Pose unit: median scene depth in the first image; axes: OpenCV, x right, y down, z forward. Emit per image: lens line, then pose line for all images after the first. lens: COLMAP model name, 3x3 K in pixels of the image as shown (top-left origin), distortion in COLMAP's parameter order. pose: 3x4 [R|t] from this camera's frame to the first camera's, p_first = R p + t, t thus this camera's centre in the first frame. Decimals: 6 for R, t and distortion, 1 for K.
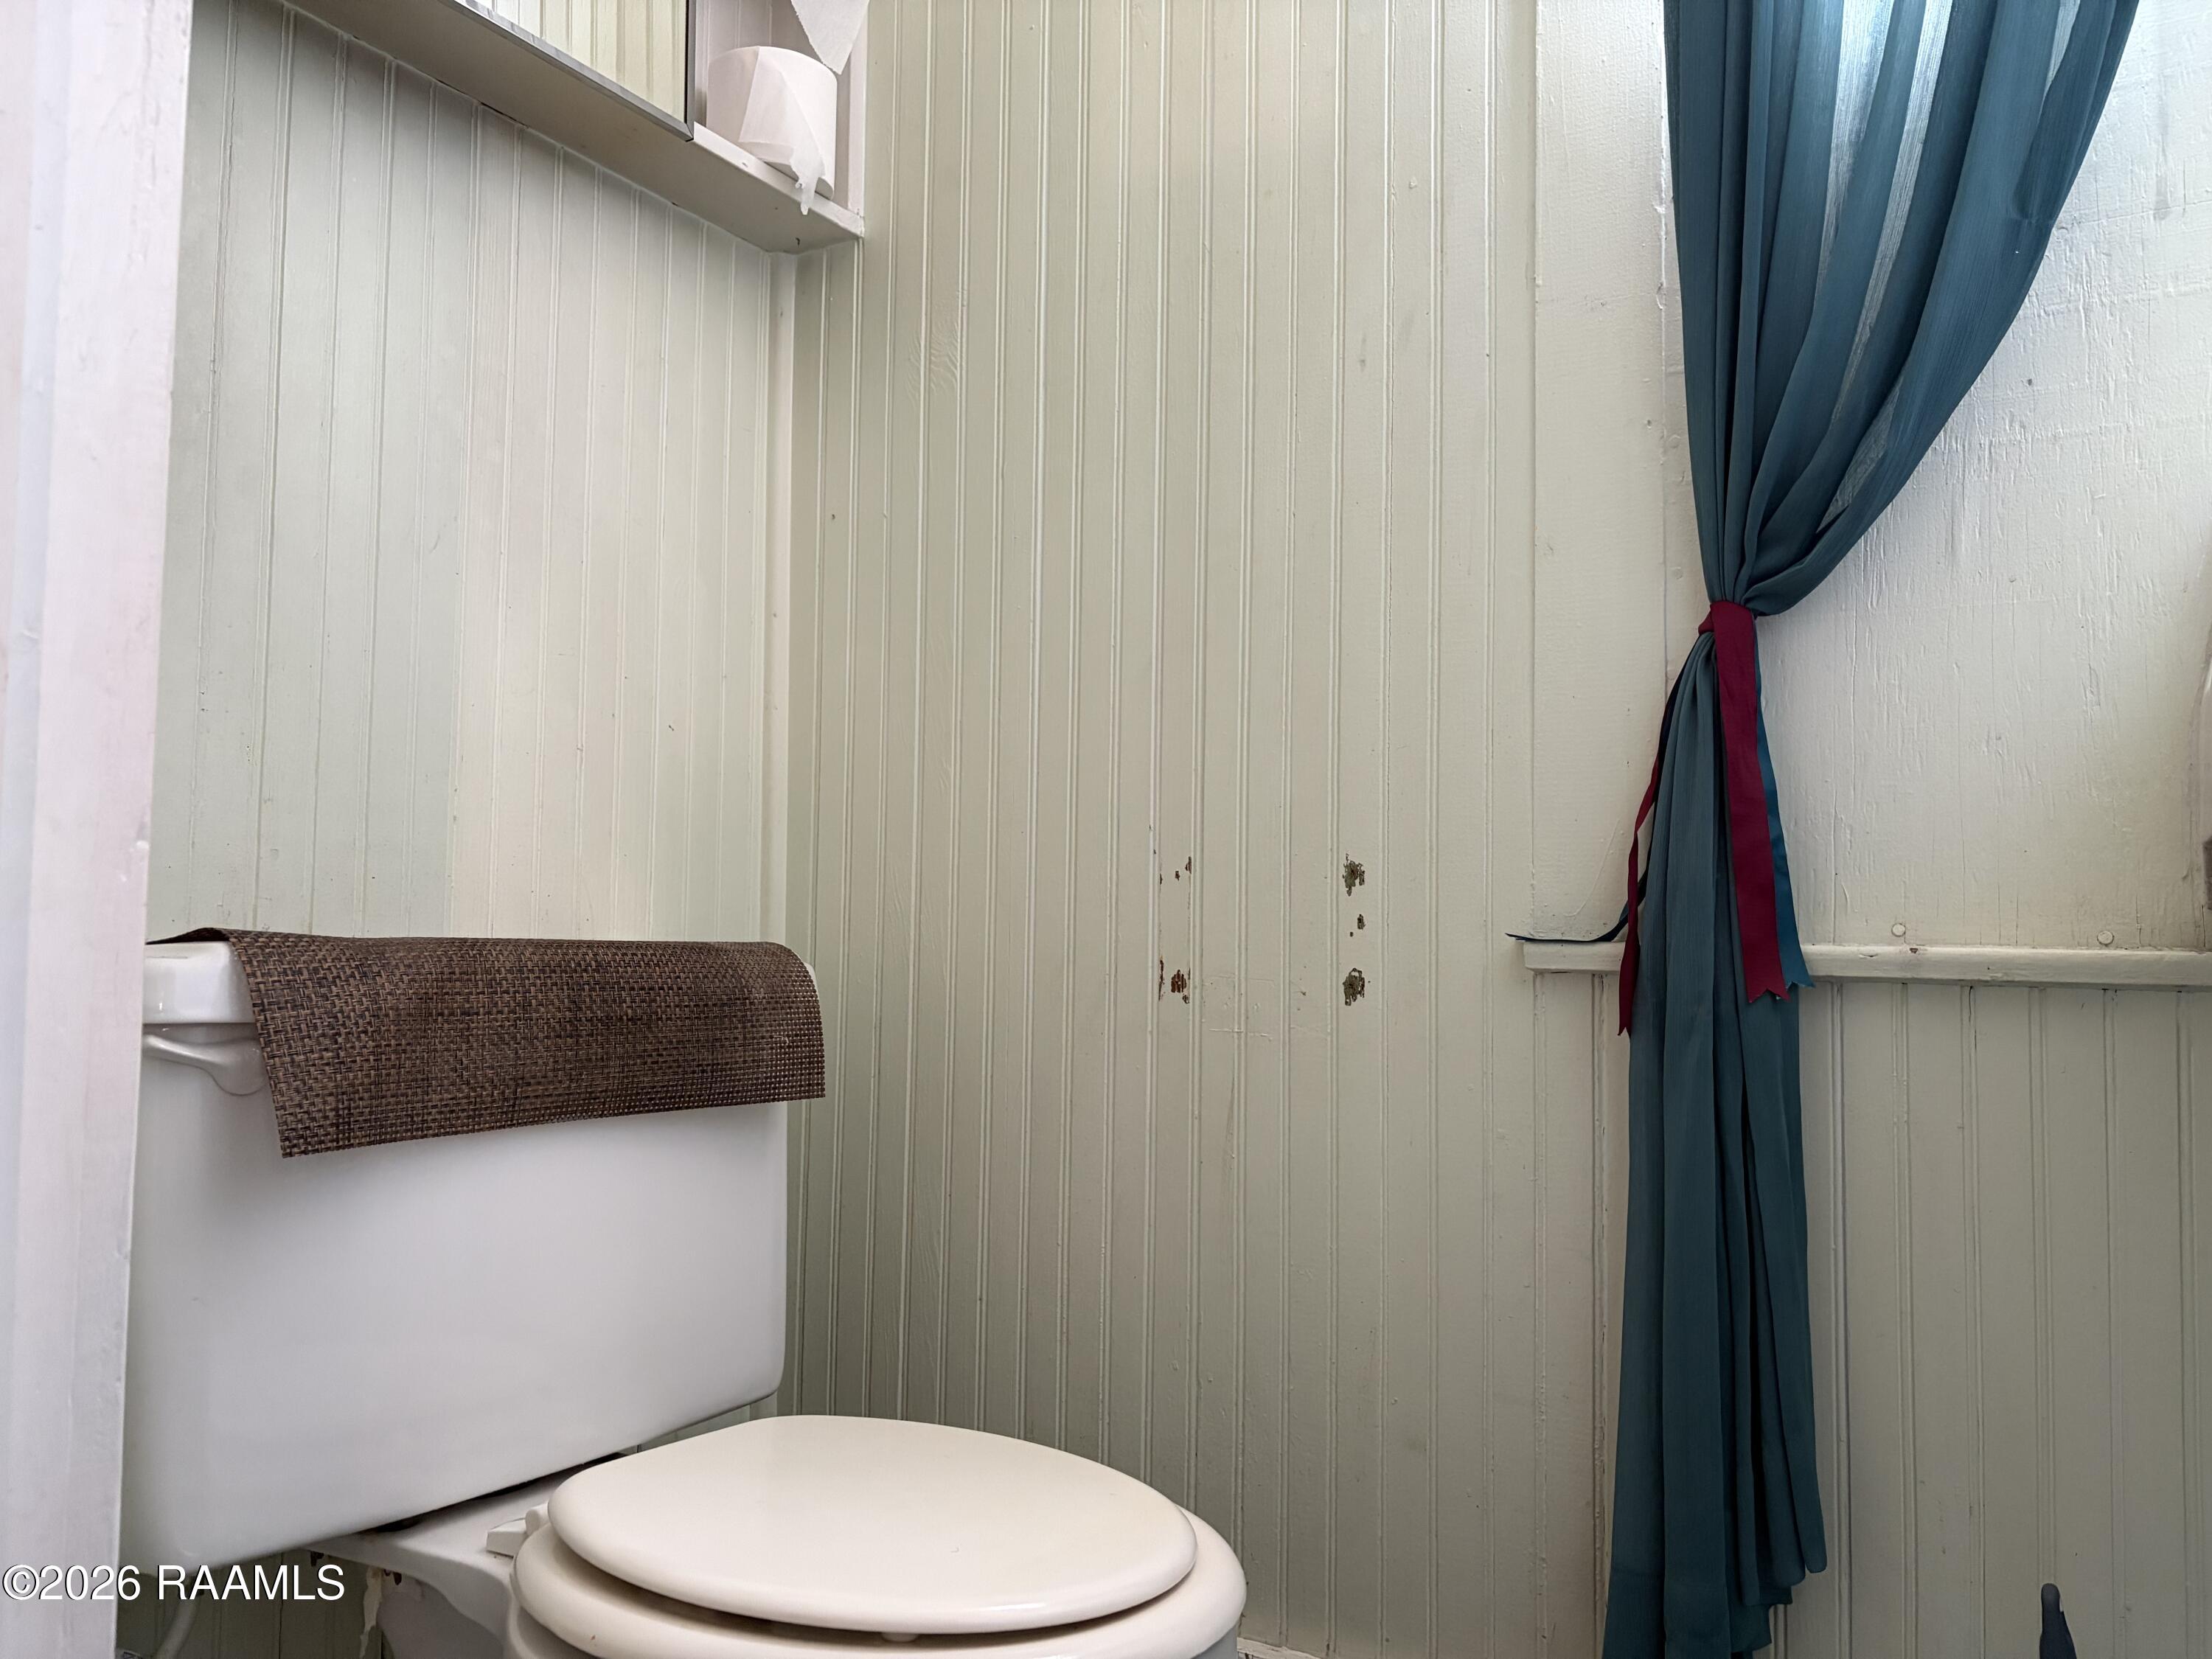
lens RADIAL K [[1683.6, 0, 1104.2], [0, 1683.6, 828.6], [0, 0, 1]] dist [0.016835, -0.007573]
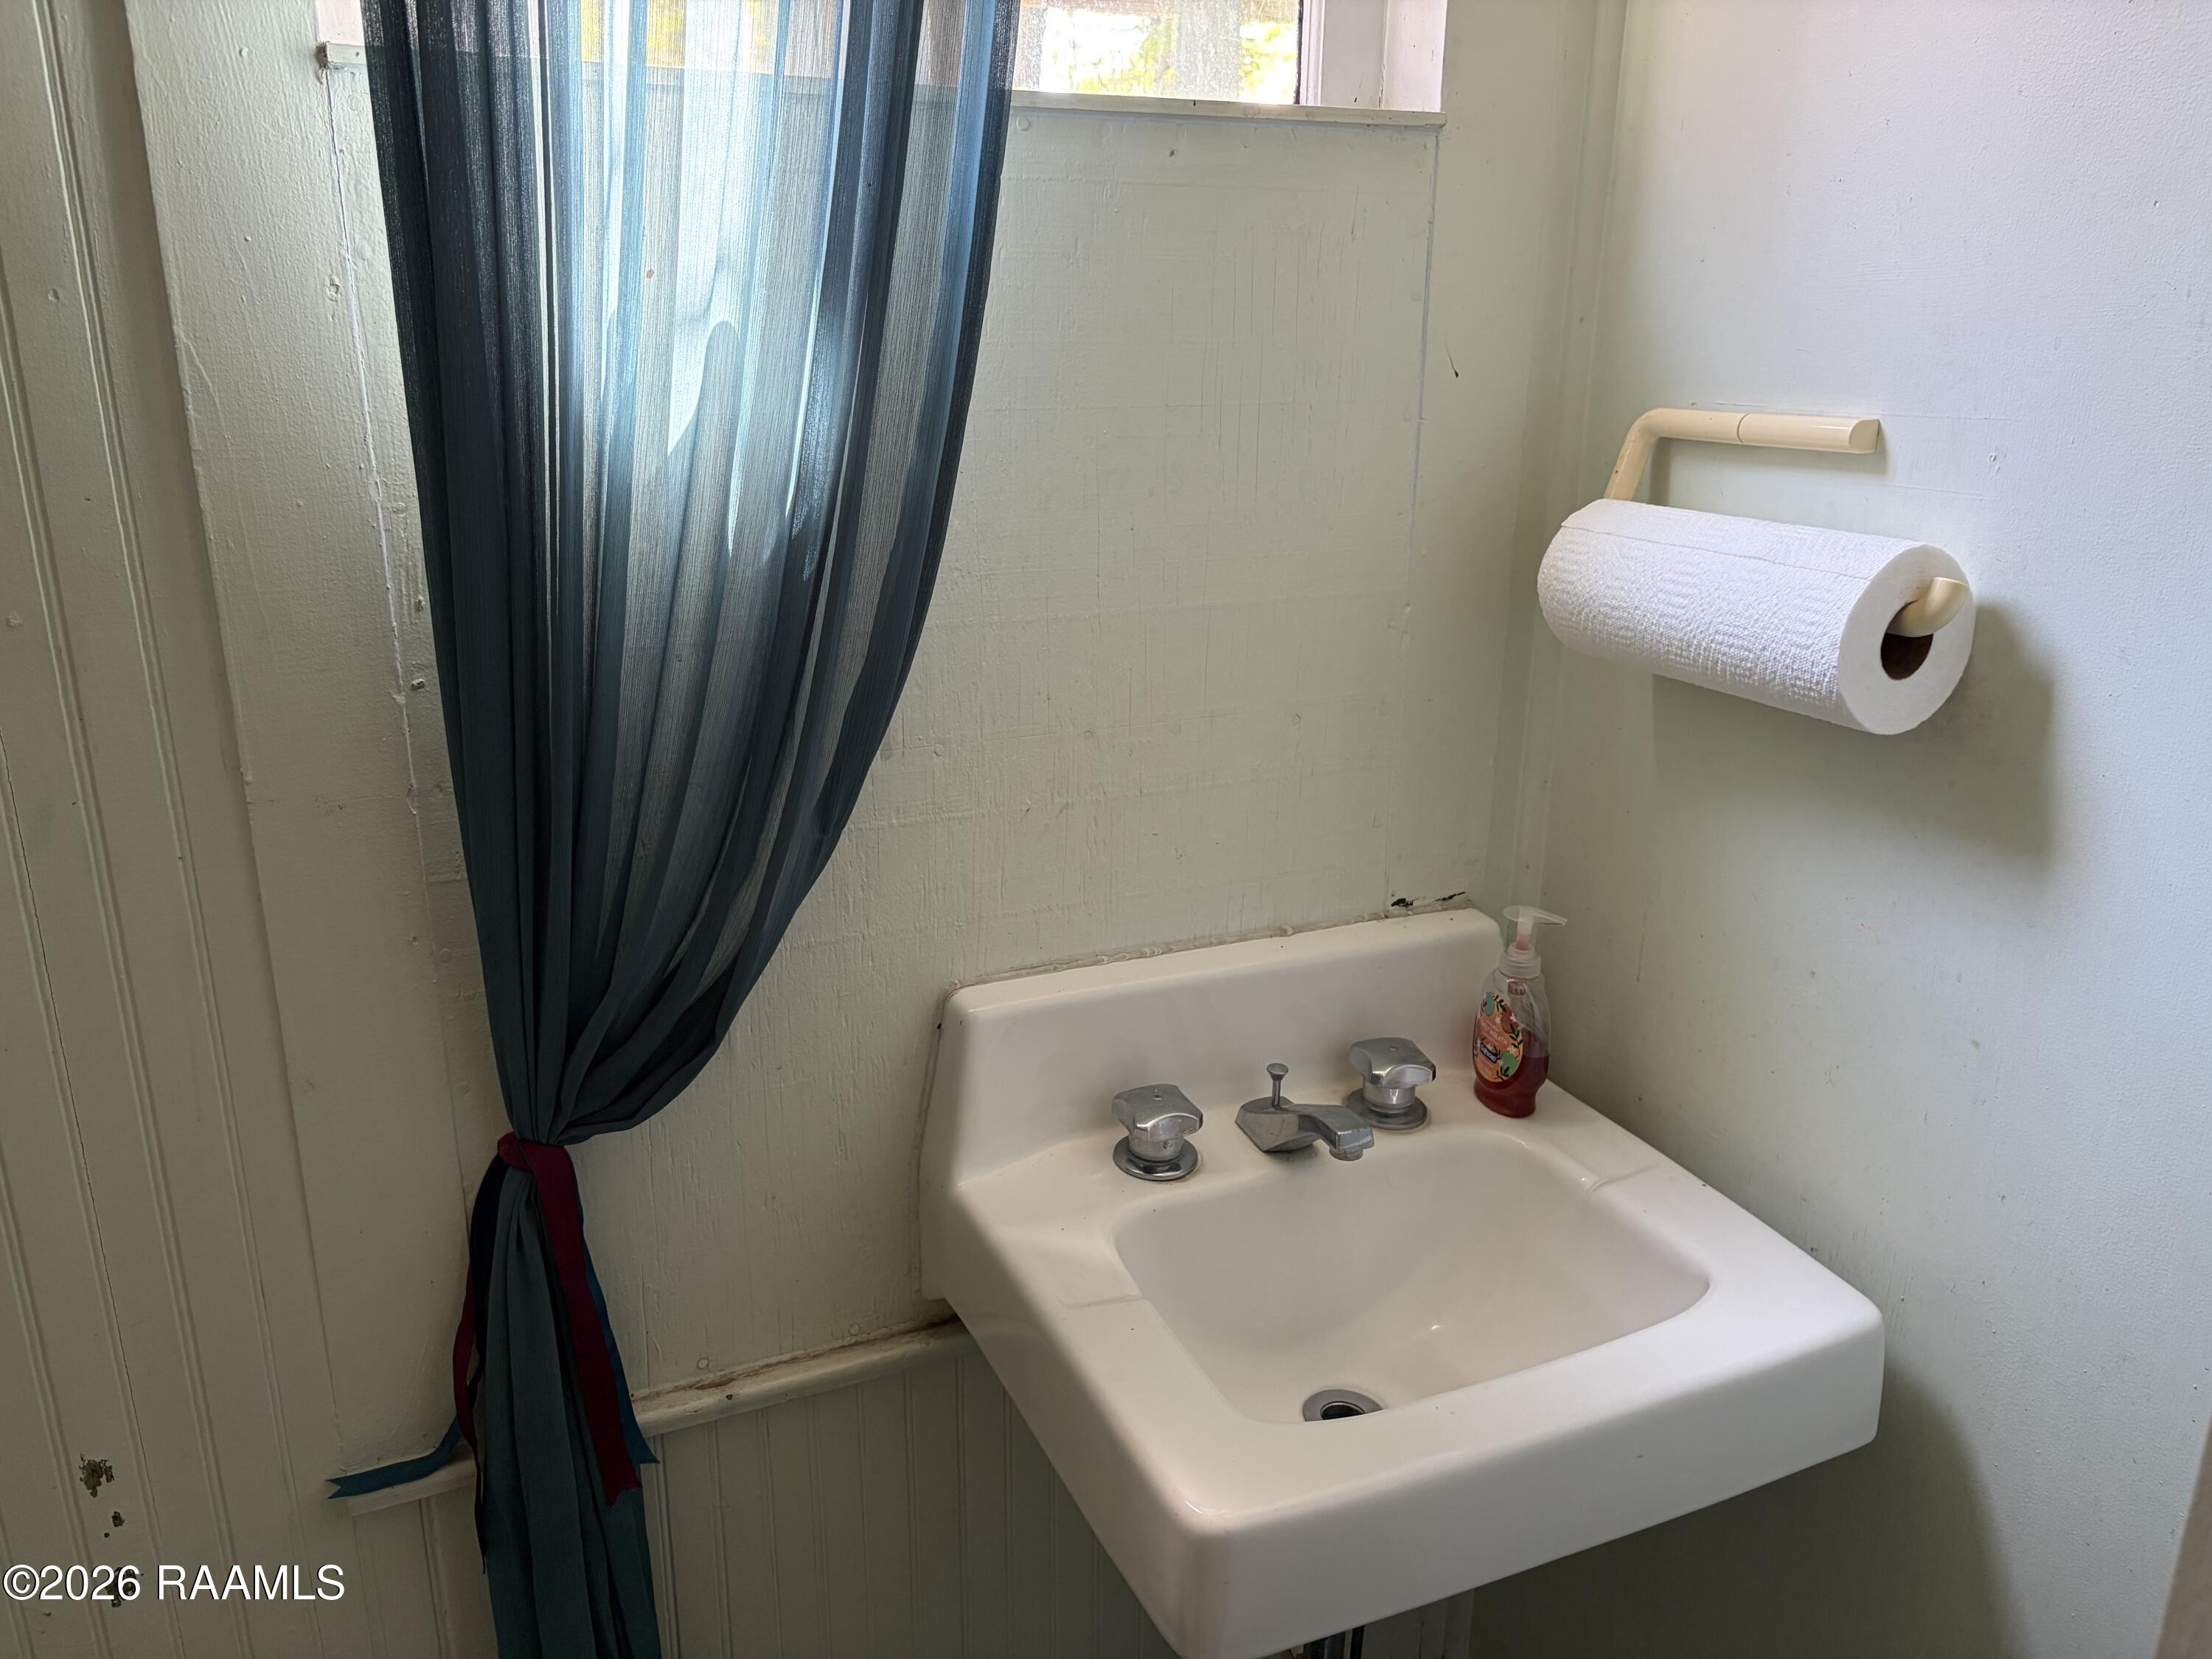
lens RADIAL K [[1683.6, 0, 1101.0], [0, 1683.6, 831.3], [0, 0, 1]] dist [0.016835, -0.007573]
pose [[0.556466, -0.272331, 0.784972, -0.147009], [-0.053111, 0.931168, 0.360702, -0.612000], [-0.829171, -0.242409, 0.503699, 0.271618]]
